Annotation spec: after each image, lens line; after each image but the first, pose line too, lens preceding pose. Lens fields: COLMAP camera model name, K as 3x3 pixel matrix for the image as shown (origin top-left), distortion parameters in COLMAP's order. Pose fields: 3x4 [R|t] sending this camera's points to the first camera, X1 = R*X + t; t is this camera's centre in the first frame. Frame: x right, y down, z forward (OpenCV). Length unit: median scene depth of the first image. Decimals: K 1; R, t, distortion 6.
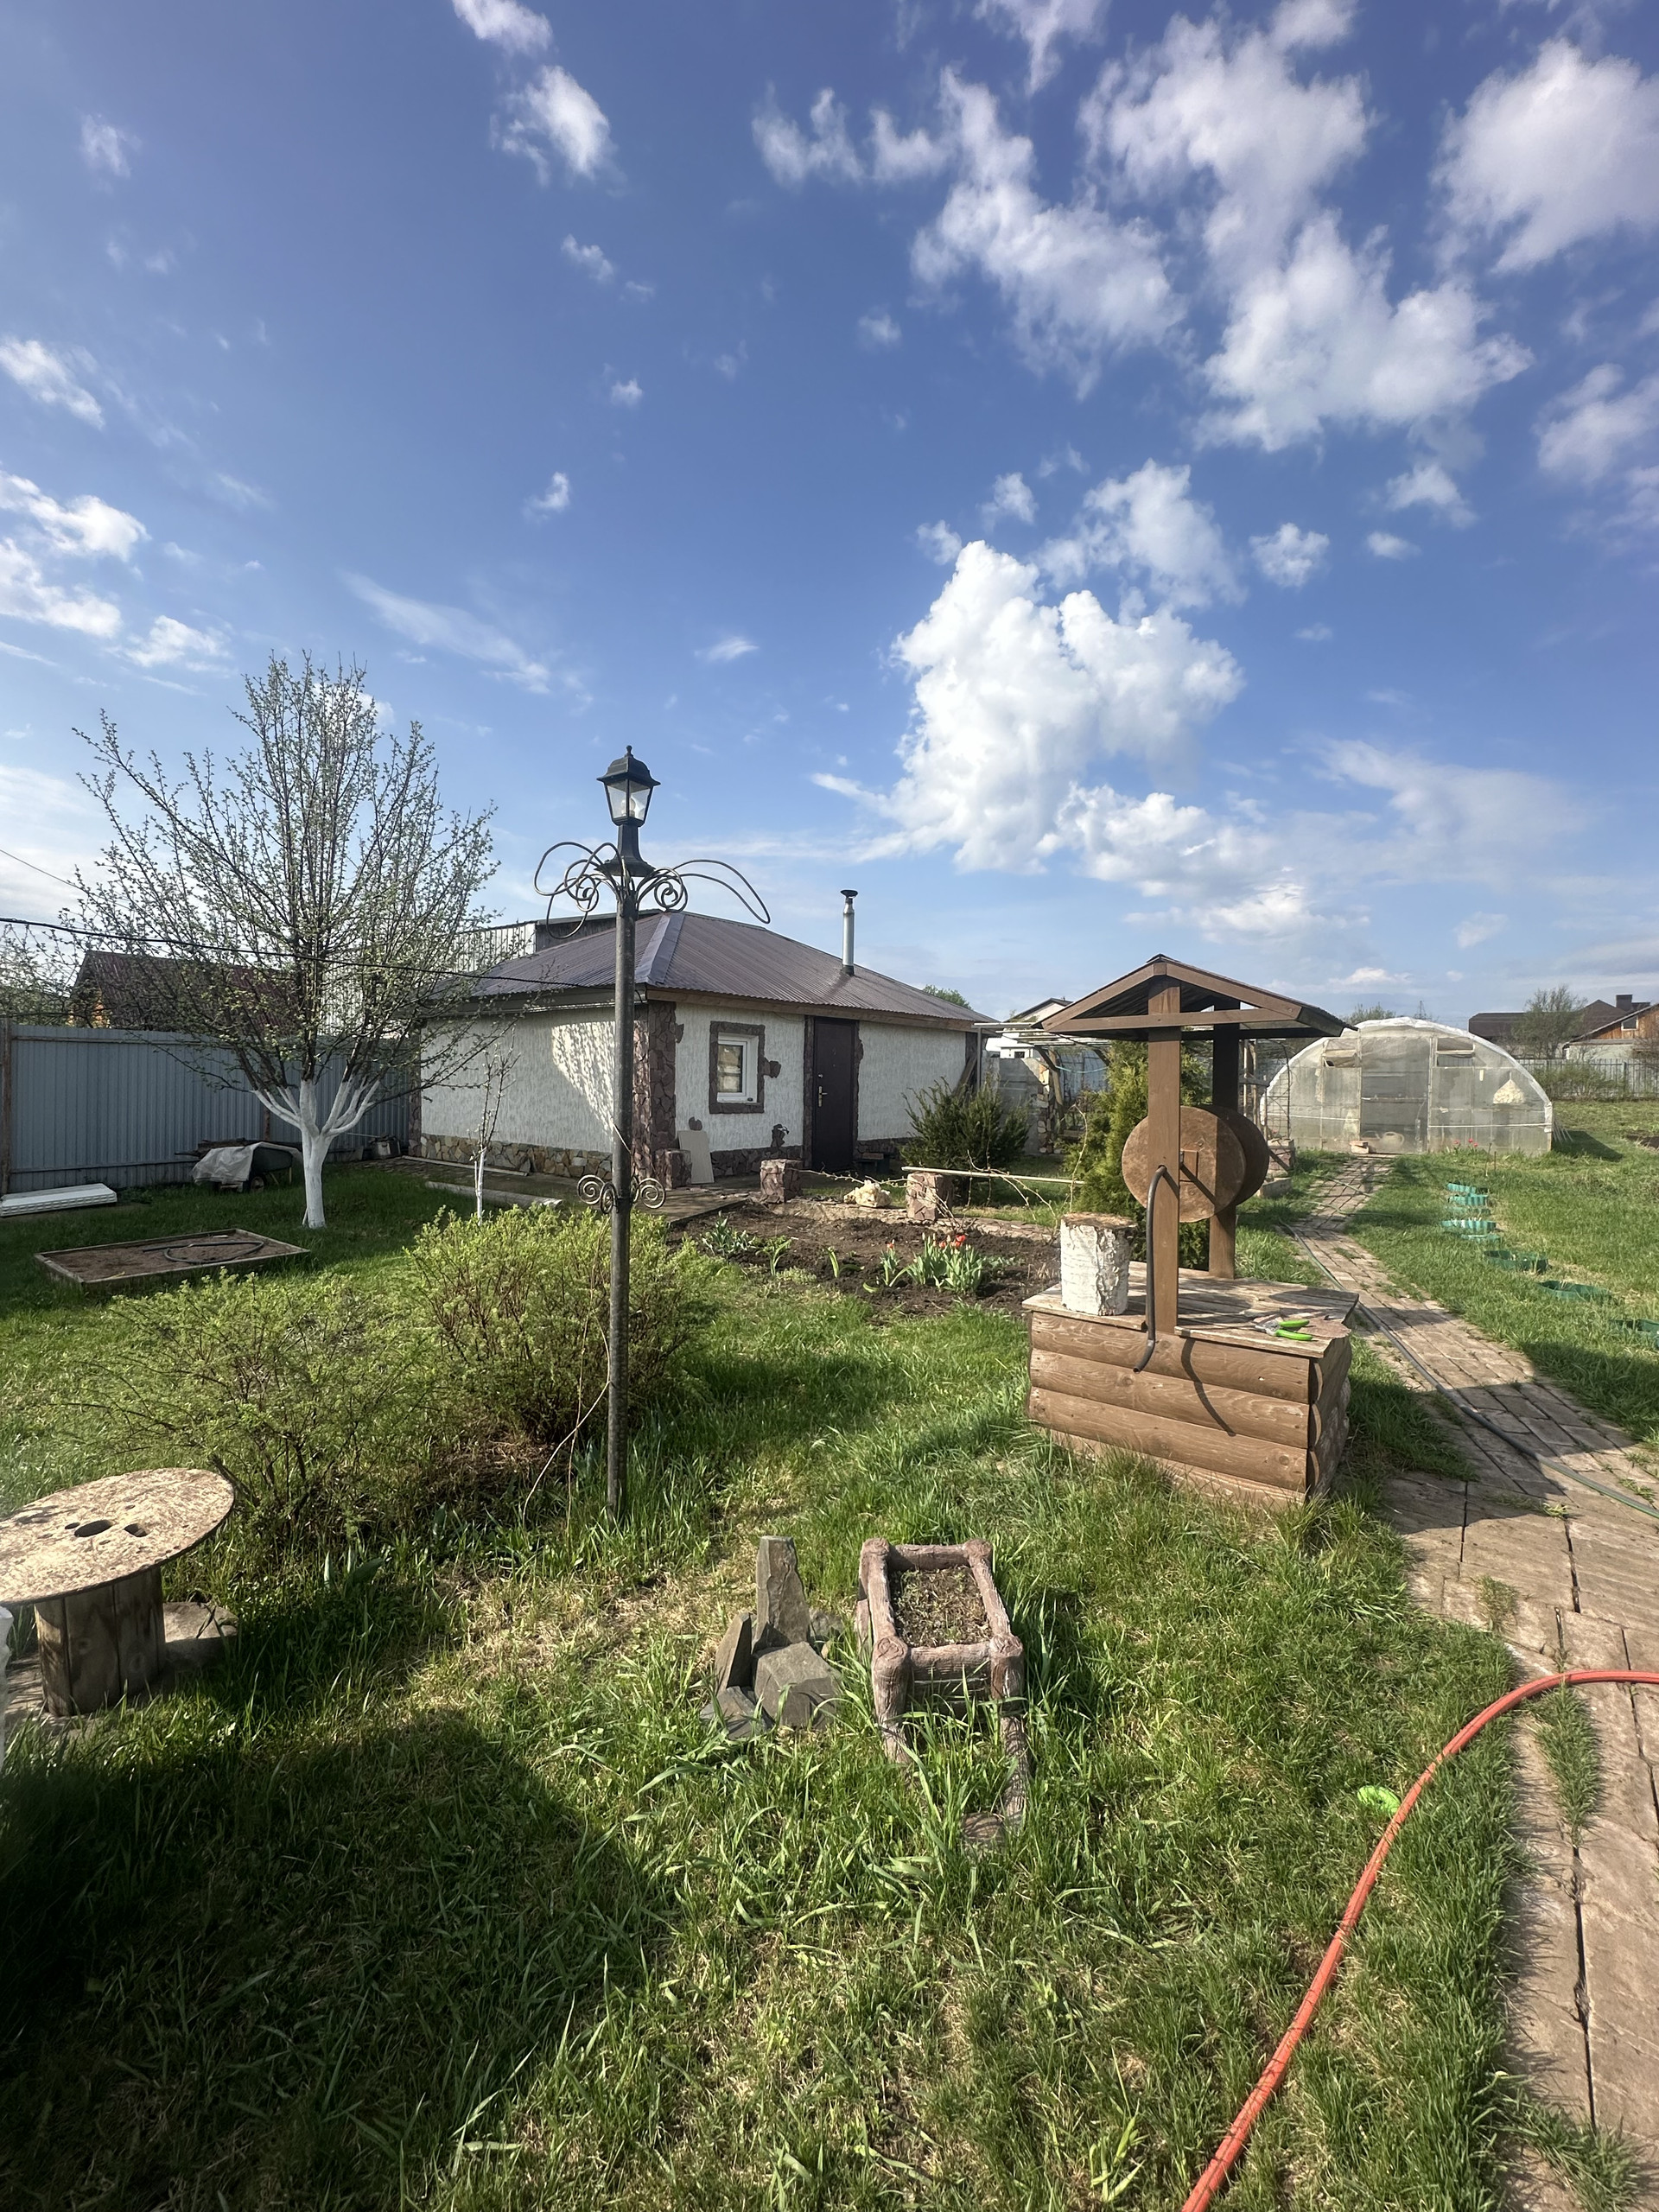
lens RADIAL K [[890.2, 0, 829.5], [0, 890.2, 1106.0], [0, 0, 1]] dist [0.000629, 0.000150]
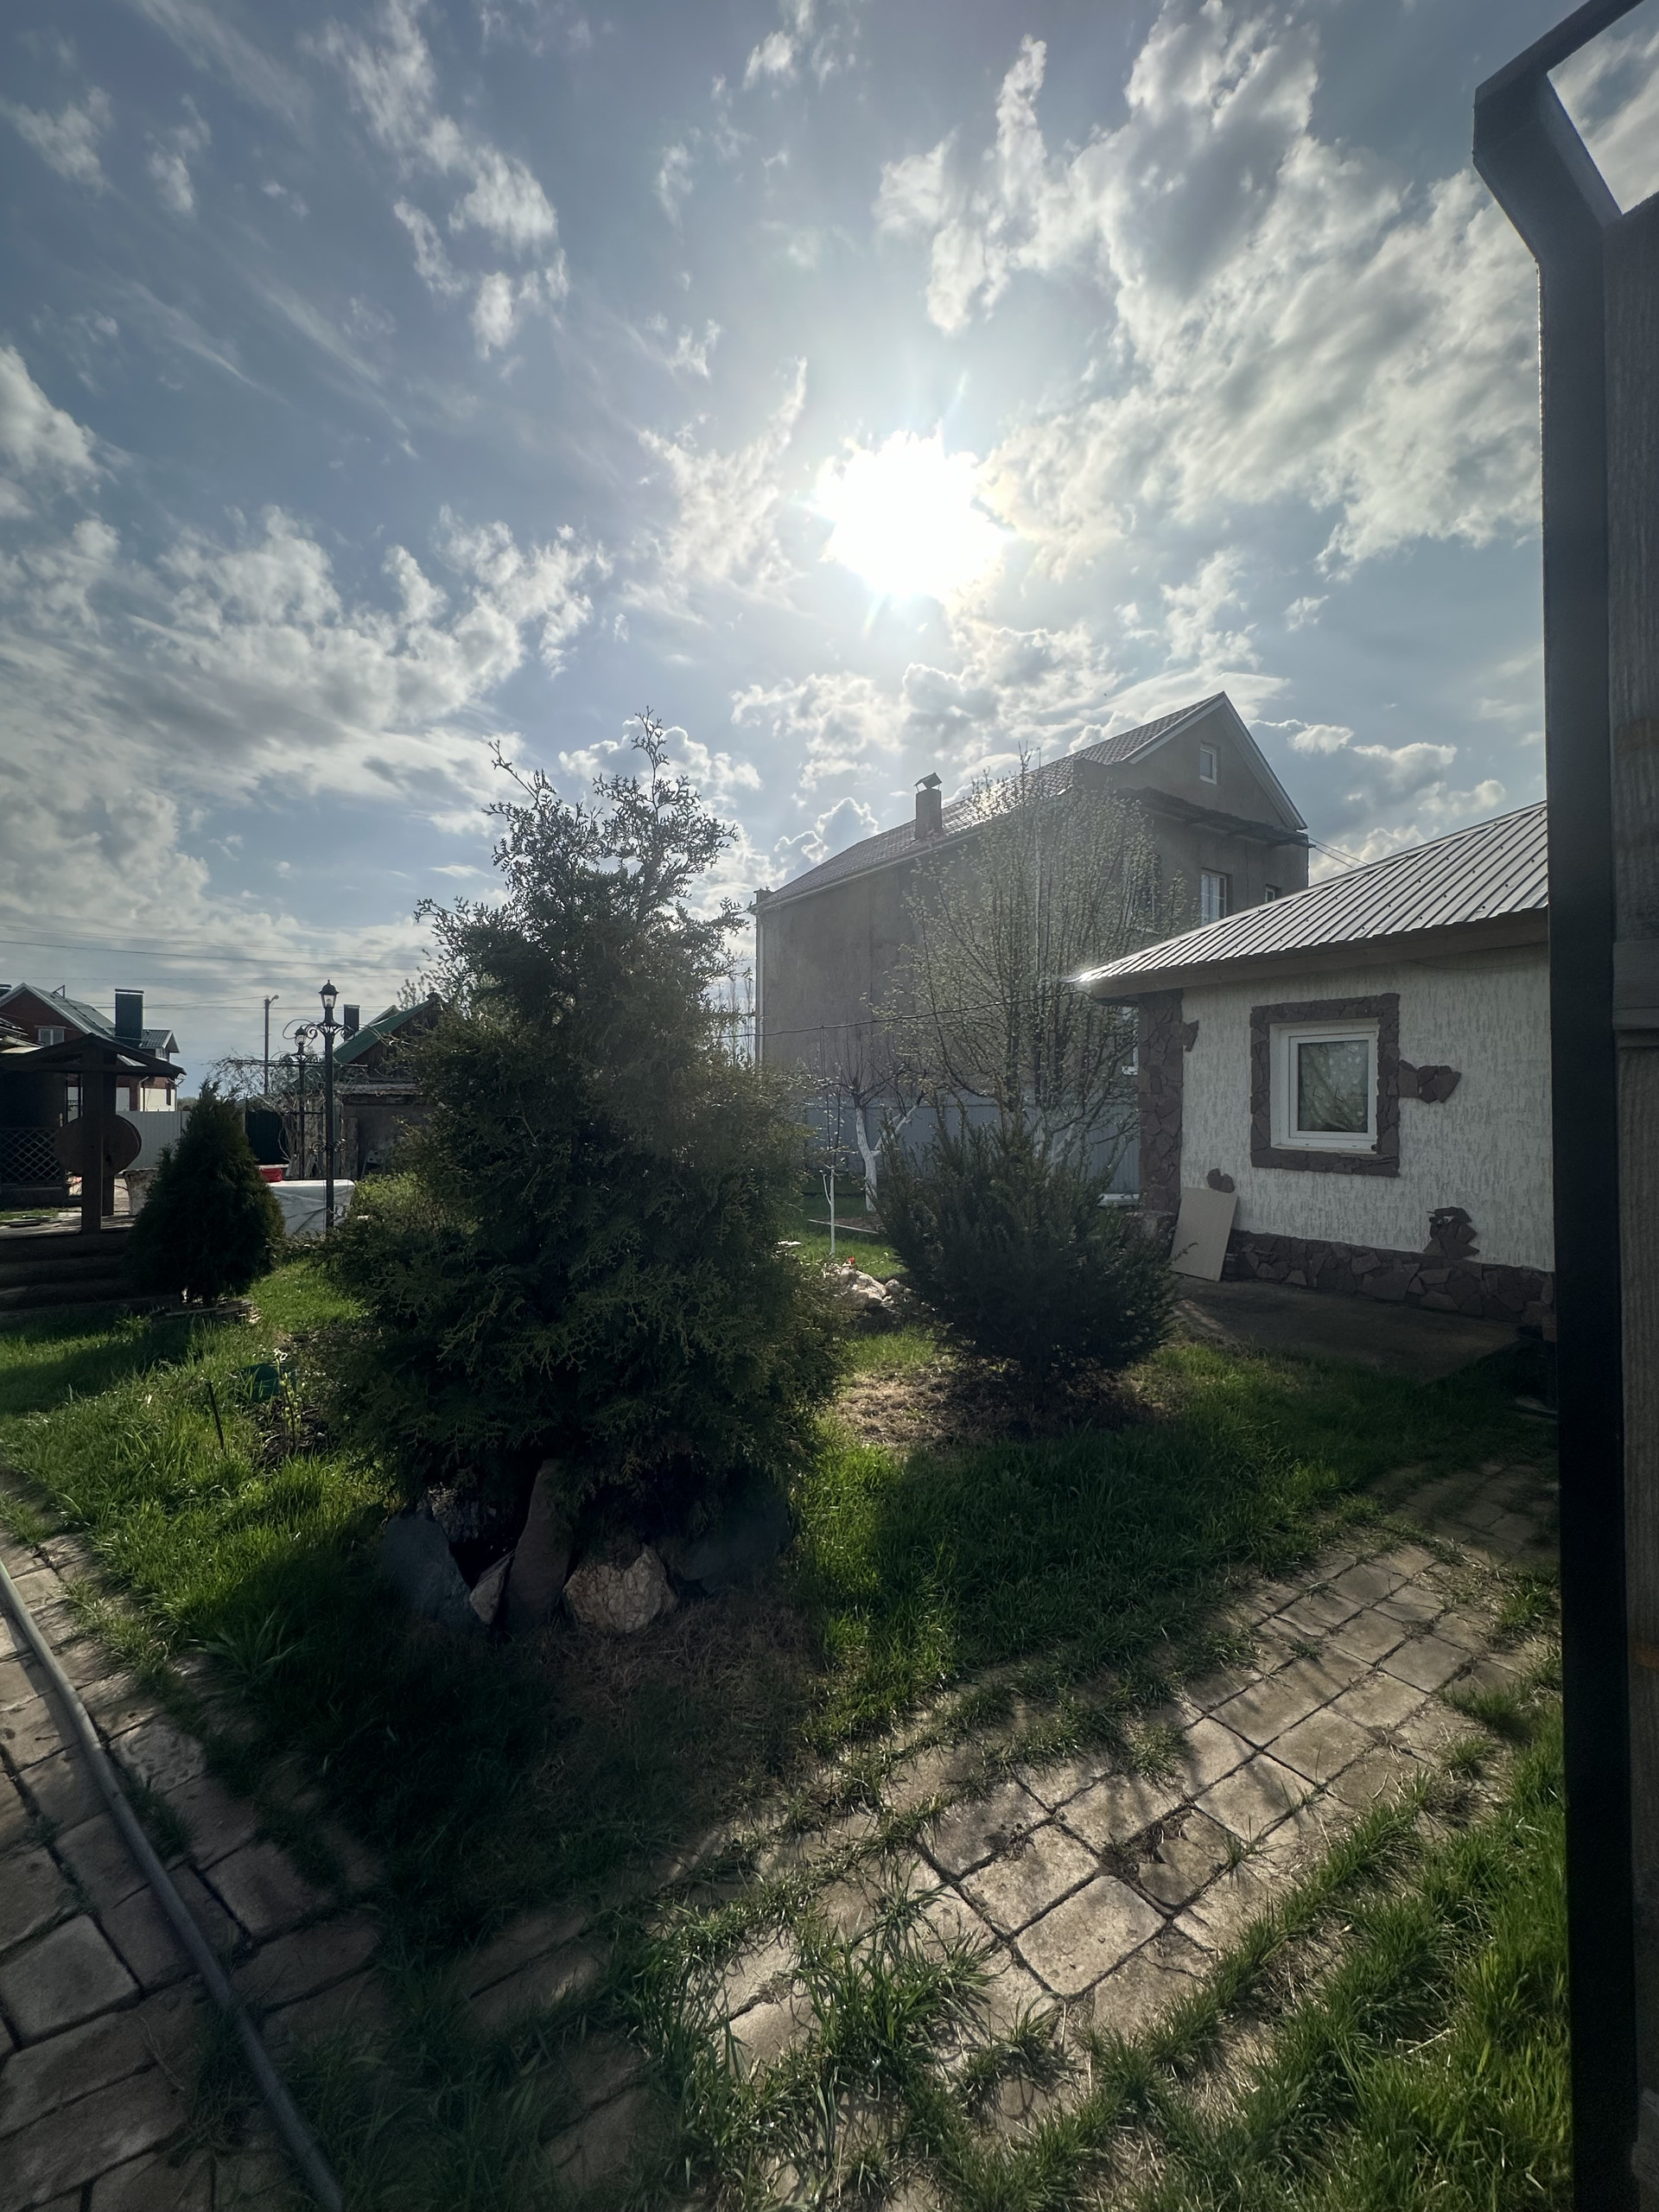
lens RADIAL K [[890.2, 0, 829.5], [0, 890.2, 1106.0], [0, 0, 1]] dist [0.000629, 0.000150]
pose [[-0.310094, 0.007540, -0.950676, 0.536992], [-0.007379, 0.999919, 0.010337, -0.037411], [0.950677, 0.010221, -0.310014, 0.976741]]
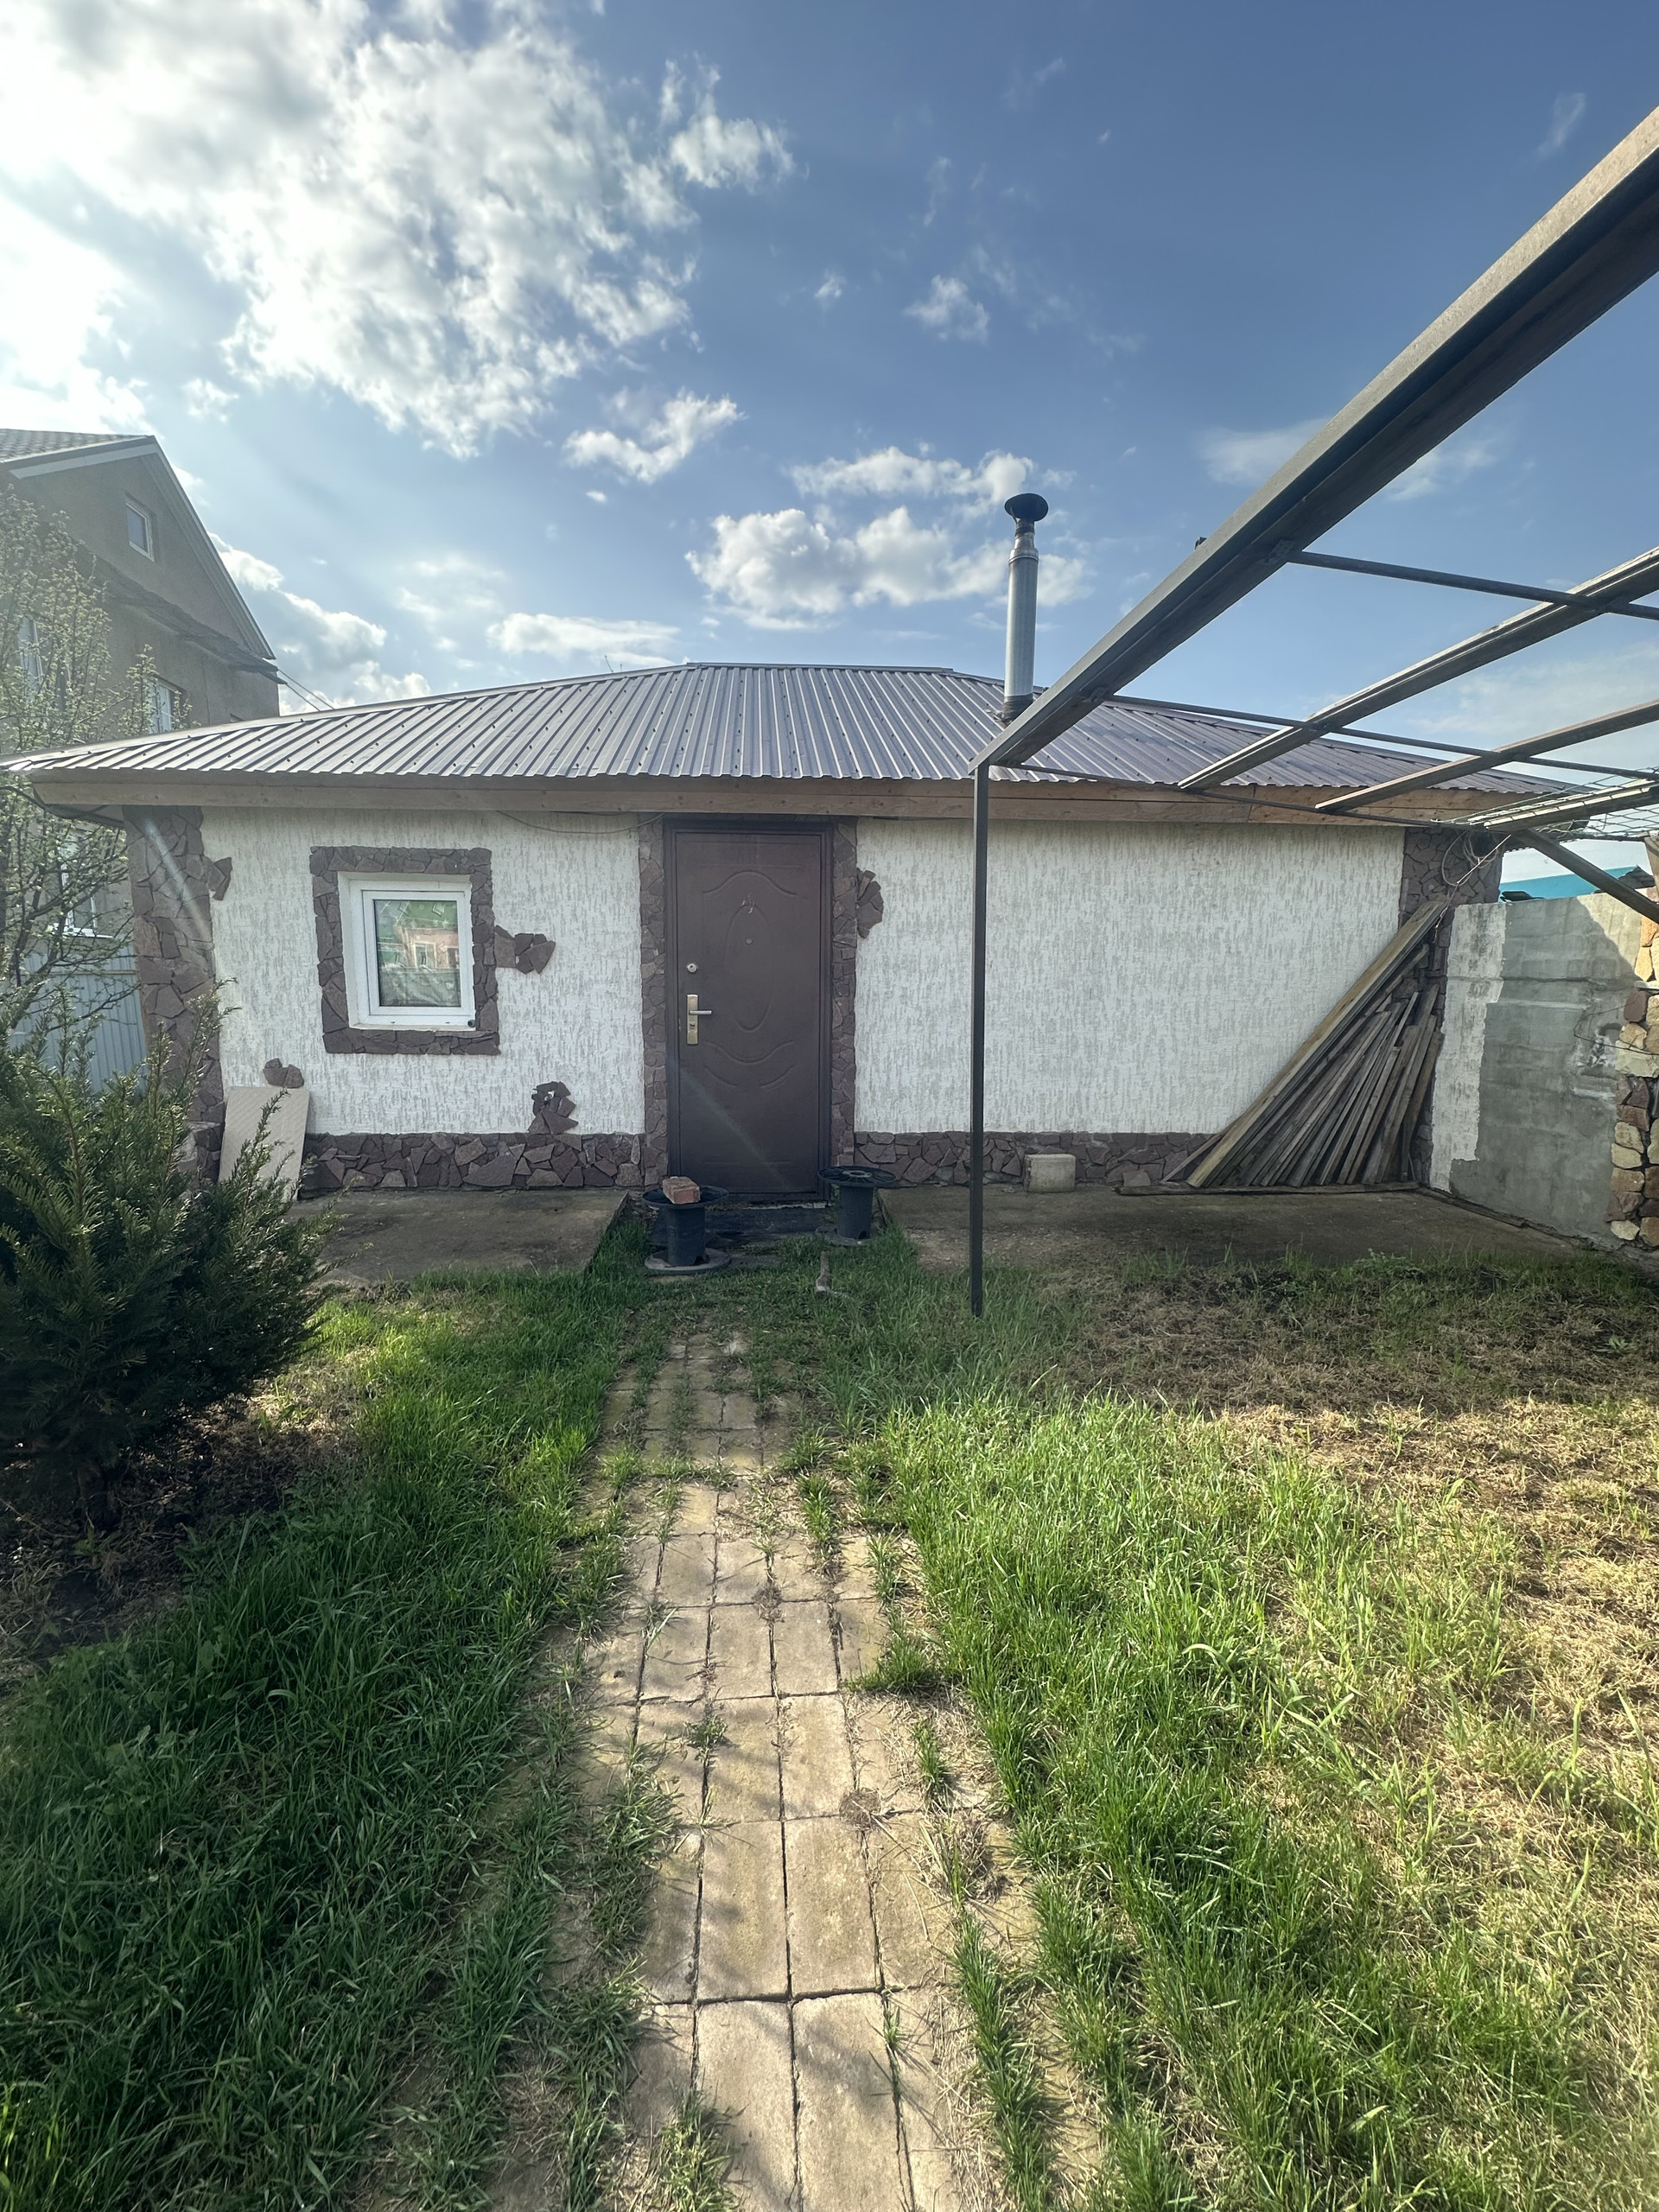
lens RADIAL K [[890.2, 0, 829.5], [0, 890.2, 1106.0], [0, 0, 1]] dist [0.000629, 0.000150]
pose [[0.670327, 0.113399, -0.733350, 0.408944], [-0.014967, 0.990120, 0.139423, -0.035018], [0.741915, -0.082483, 0.665401, 0.940962]]
